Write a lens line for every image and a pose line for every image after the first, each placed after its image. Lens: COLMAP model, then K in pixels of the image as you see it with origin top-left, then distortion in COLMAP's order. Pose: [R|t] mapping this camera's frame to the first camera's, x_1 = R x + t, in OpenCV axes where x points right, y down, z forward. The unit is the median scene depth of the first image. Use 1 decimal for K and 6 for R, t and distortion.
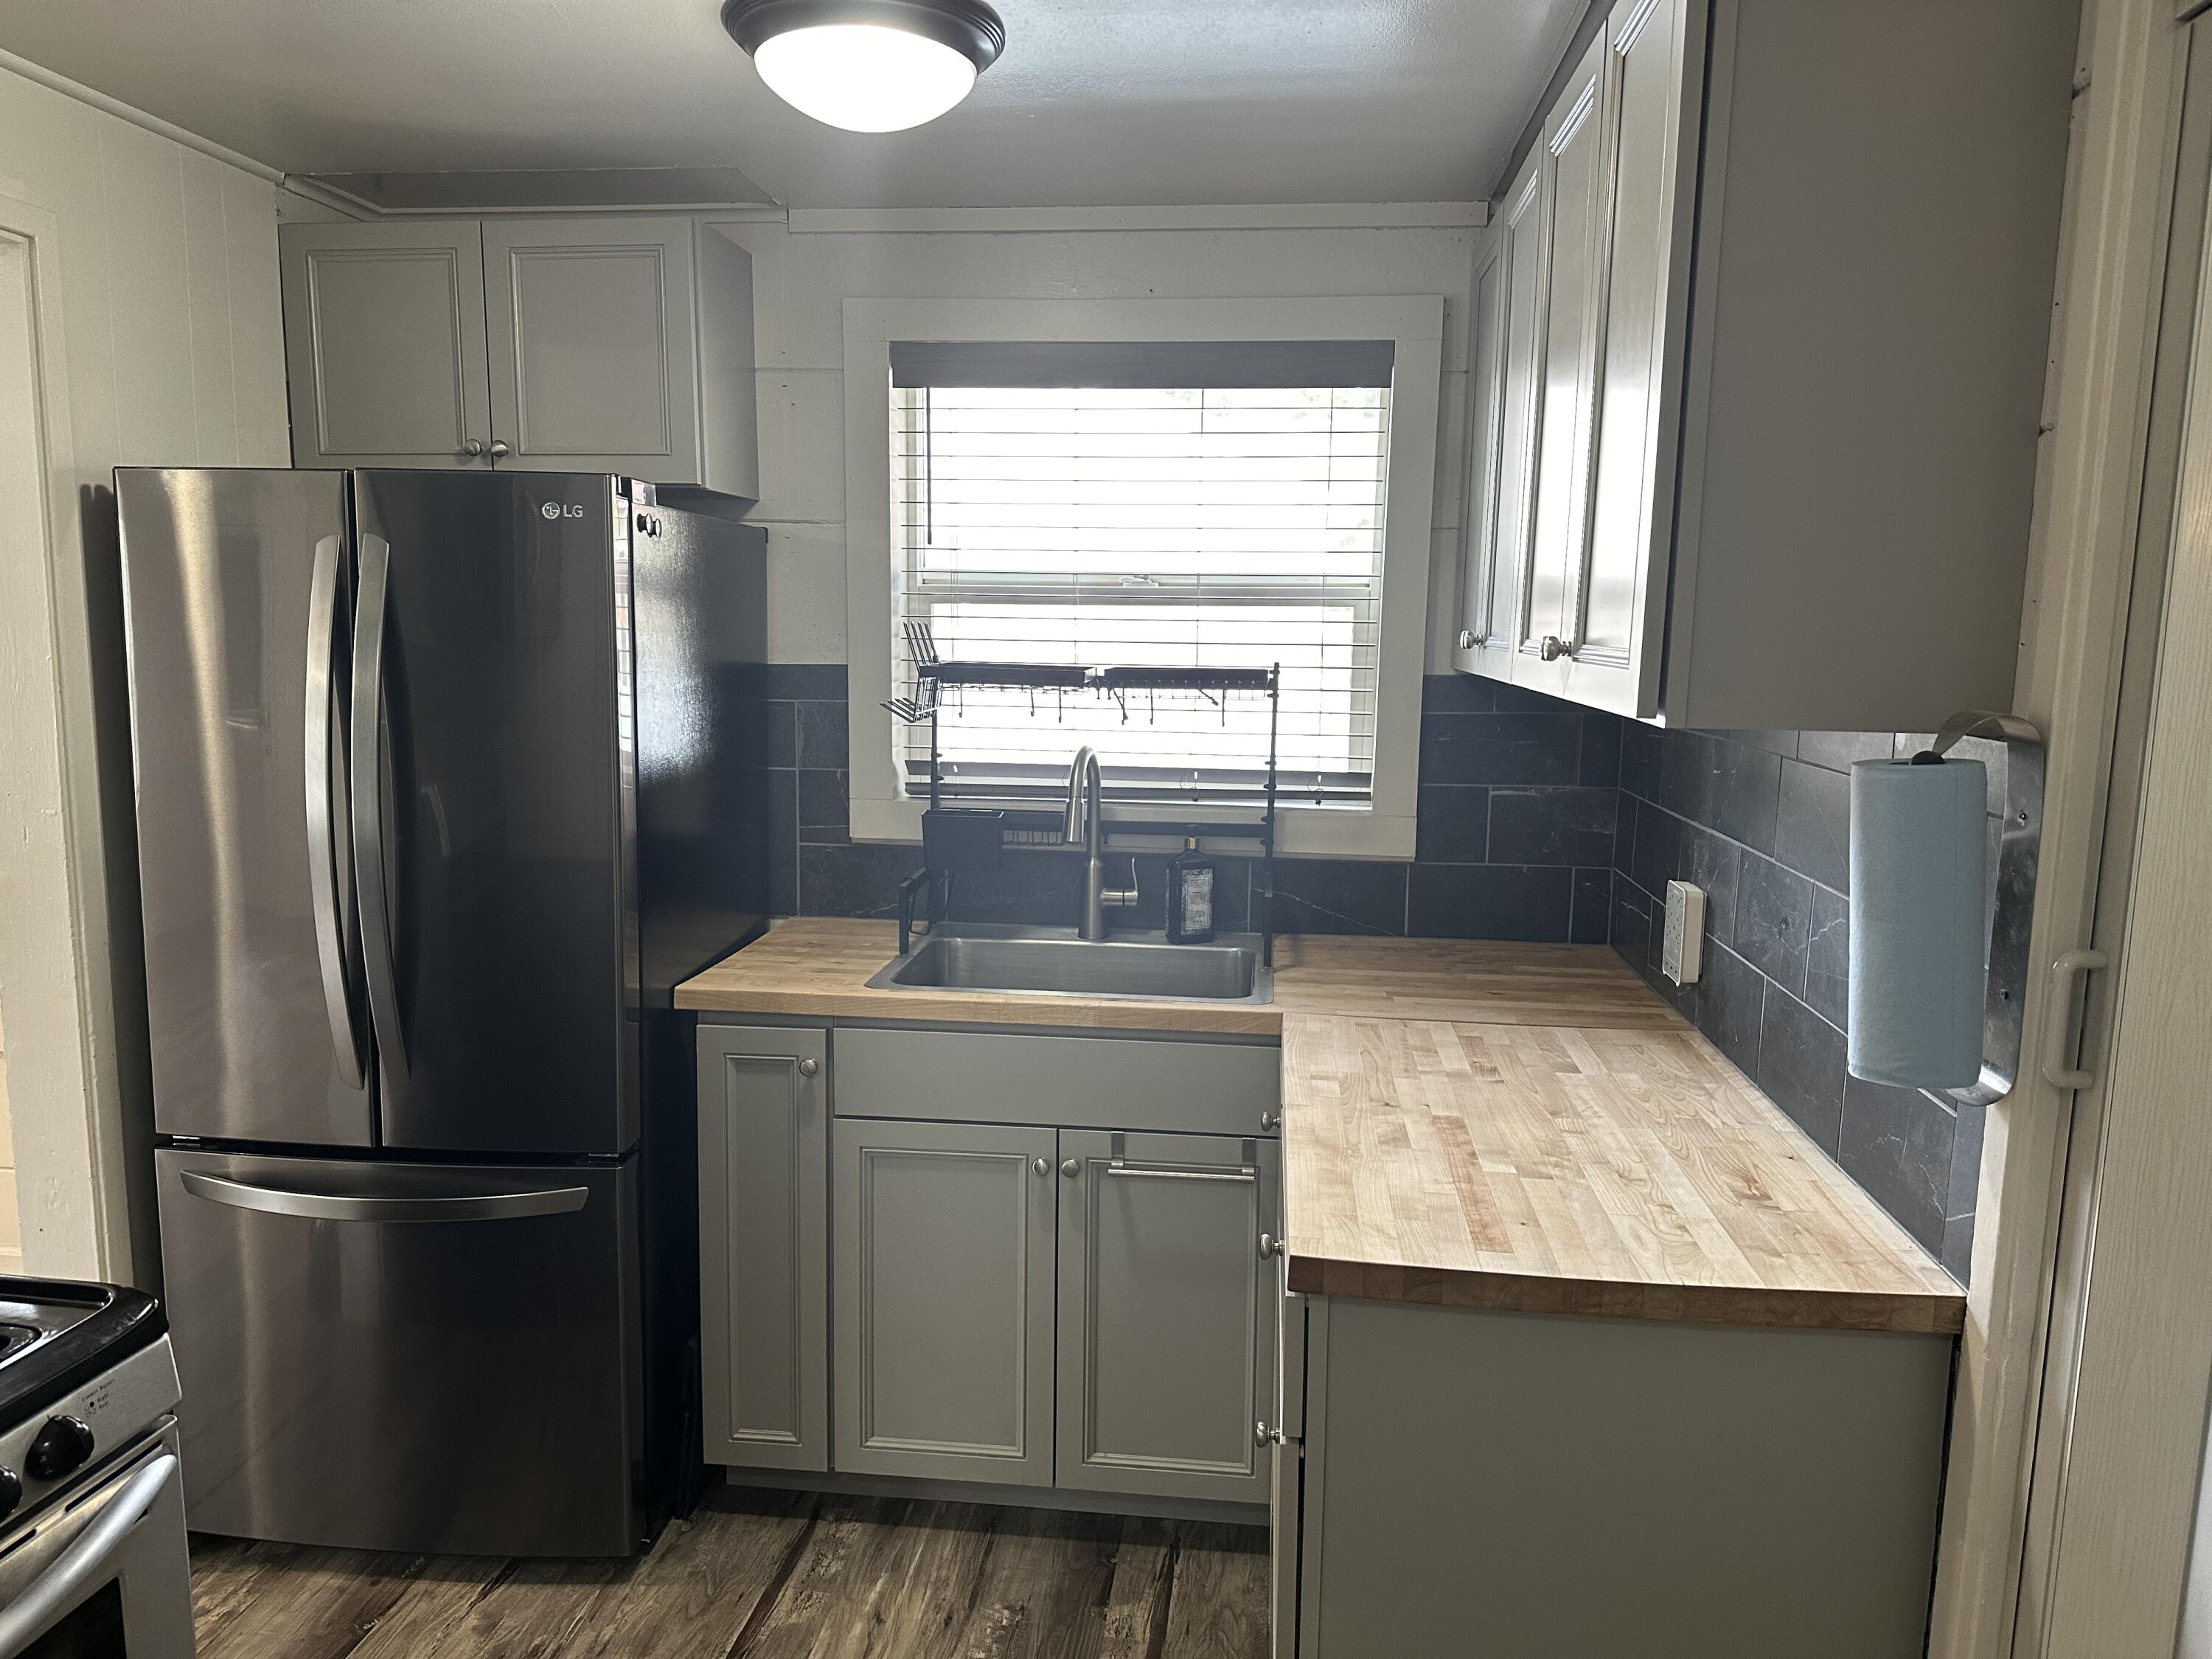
lens RADIAL K [[1555.6, 0, 1106.0], [0, 1555.6, 829.5], [0, 0, 1]] dist [0.122345, -0.210393]
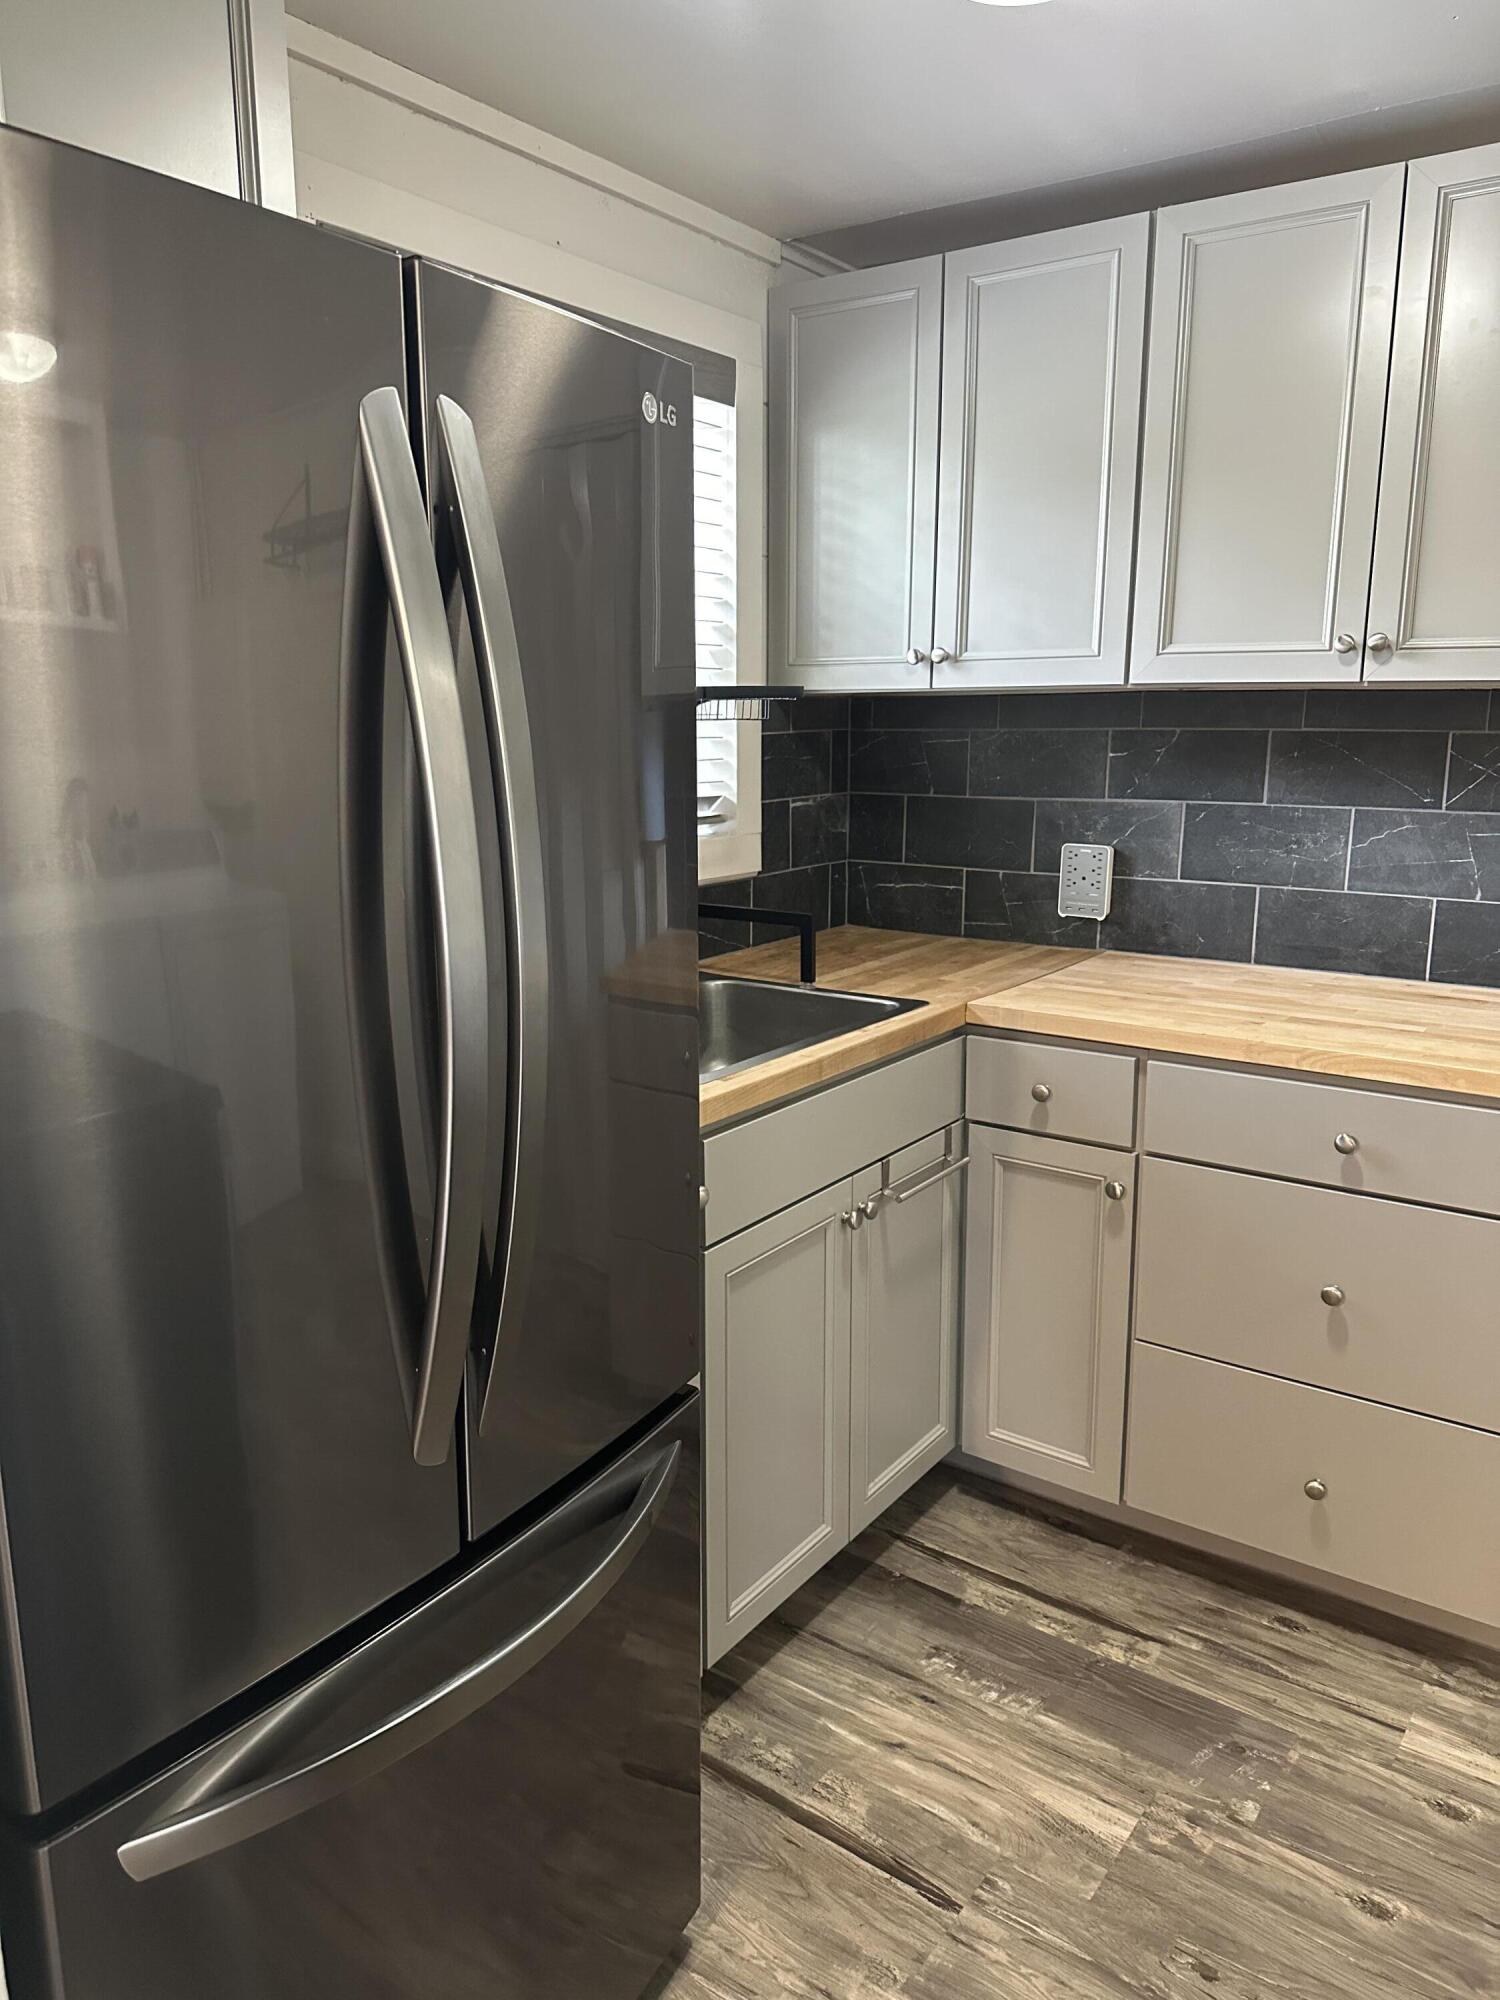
lens RADIAL K [[1406.5, 0, 707.9], [0, 1406.5, 1005.7], [0, 0, 1]] dist [0.122345, -0.210393]
pose [[0.484996, -0.185801, 0.854551, -0.779984], [0.127949, 0.981730, 0.140837, -0.037518], [-0.865106, 0.041034, 0.499908, 0.647999]]
